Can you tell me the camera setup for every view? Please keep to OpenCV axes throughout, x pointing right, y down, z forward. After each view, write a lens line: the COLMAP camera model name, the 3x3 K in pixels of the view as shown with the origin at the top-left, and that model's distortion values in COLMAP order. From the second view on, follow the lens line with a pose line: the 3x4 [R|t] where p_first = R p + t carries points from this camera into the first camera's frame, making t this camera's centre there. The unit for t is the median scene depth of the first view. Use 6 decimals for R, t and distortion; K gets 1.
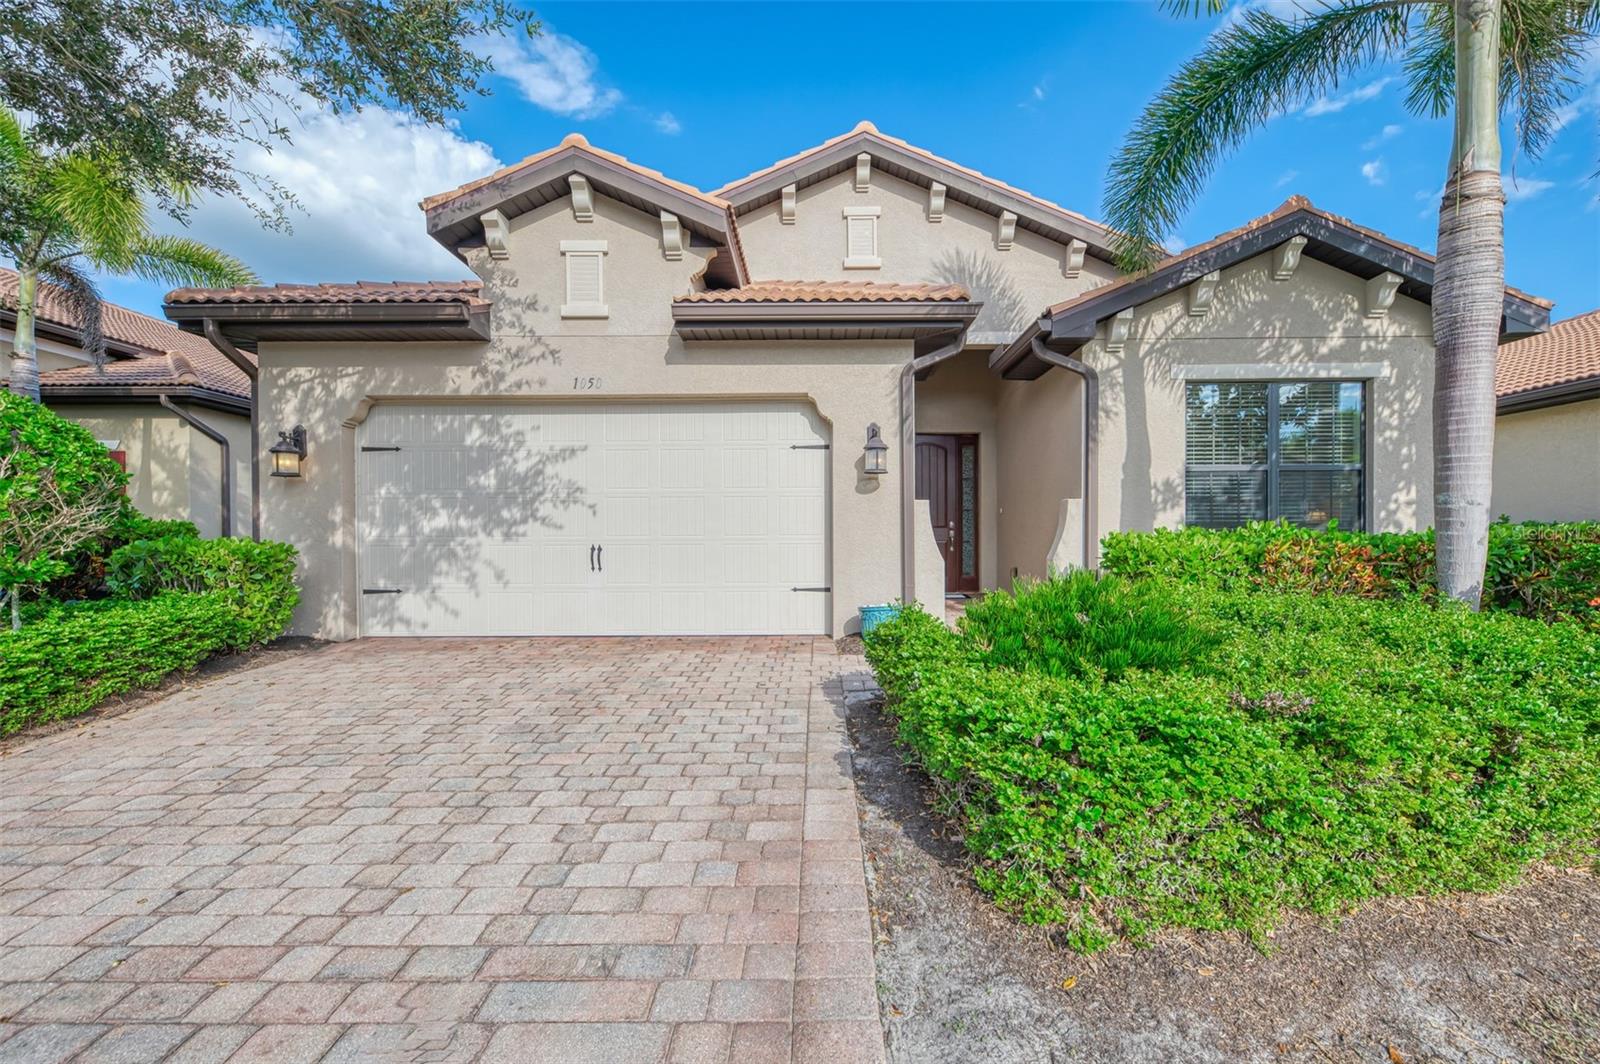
lens RADIAL K [[673.1, 0, 800.0], [0, 673.1, 532.0], [0, 0, 1]] dist [-0.000956, -0.000680]
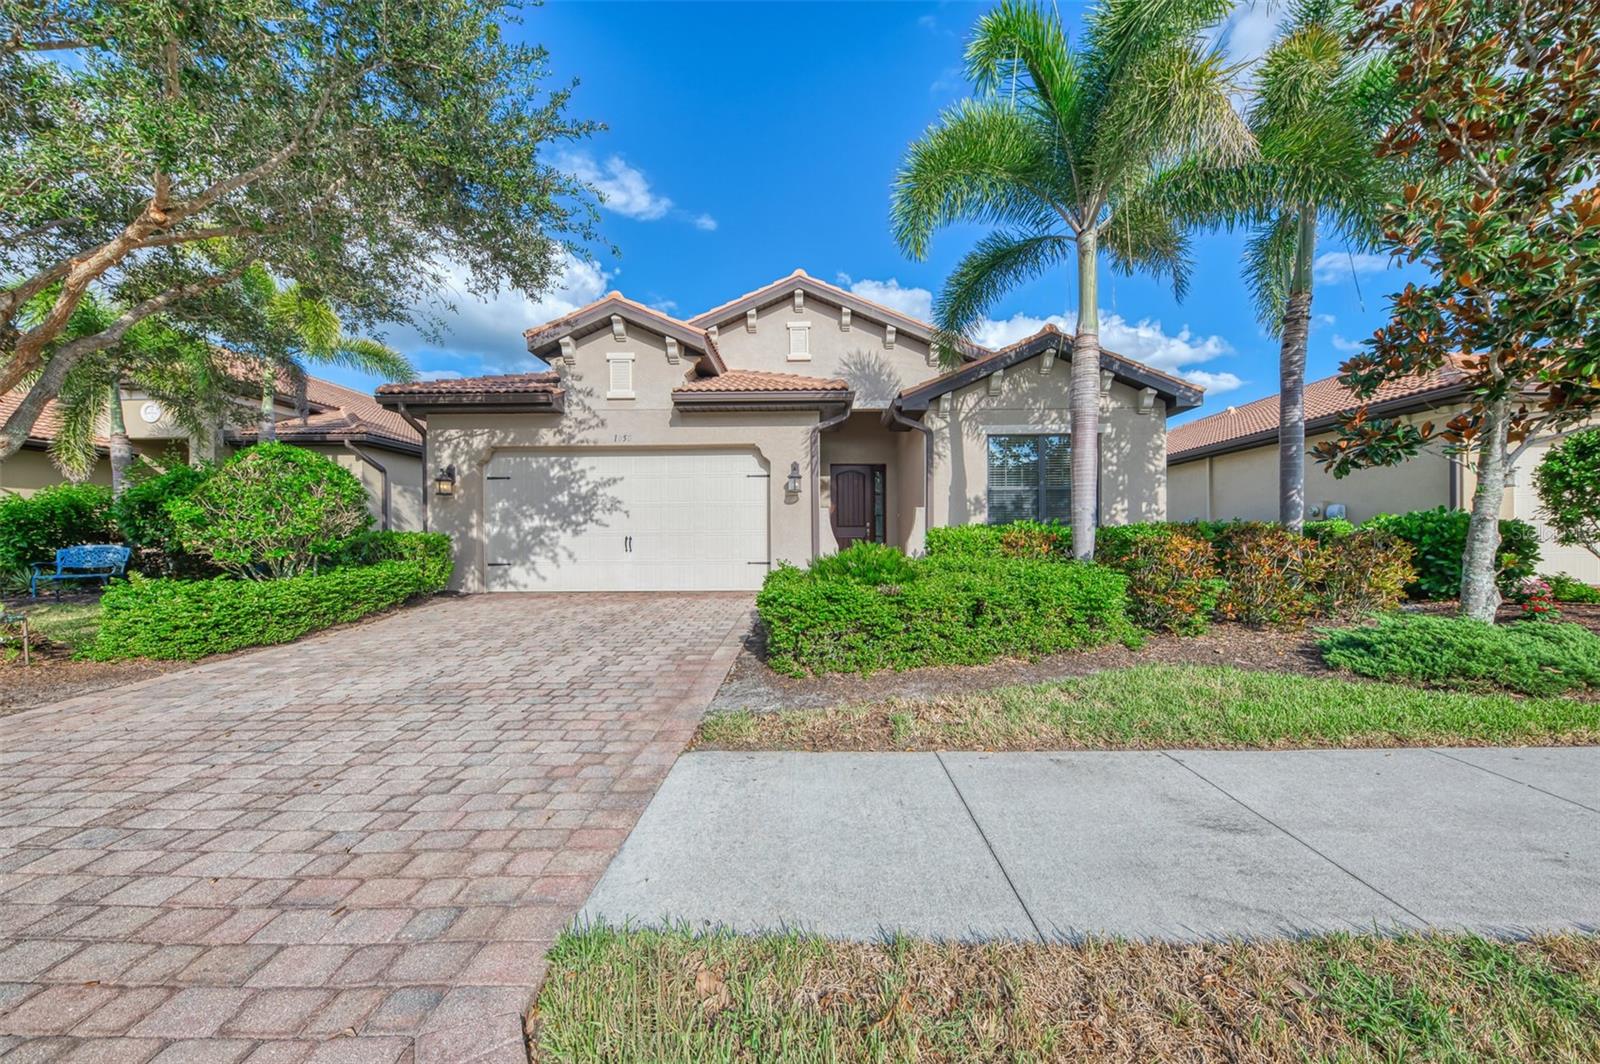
lens RADIAL K [[553.4, 0, 801.3], [0, 553.4, 541.9], [0, 0, 1]] dist [0.000538, -0.004549]
pose [[0.999823, -0.000399, -0.018801, 0.149252], [0.000540, 0.999972, 0.007493, 0.023493], [0.018797, -0.007502, 0.999795, -0.357943]]
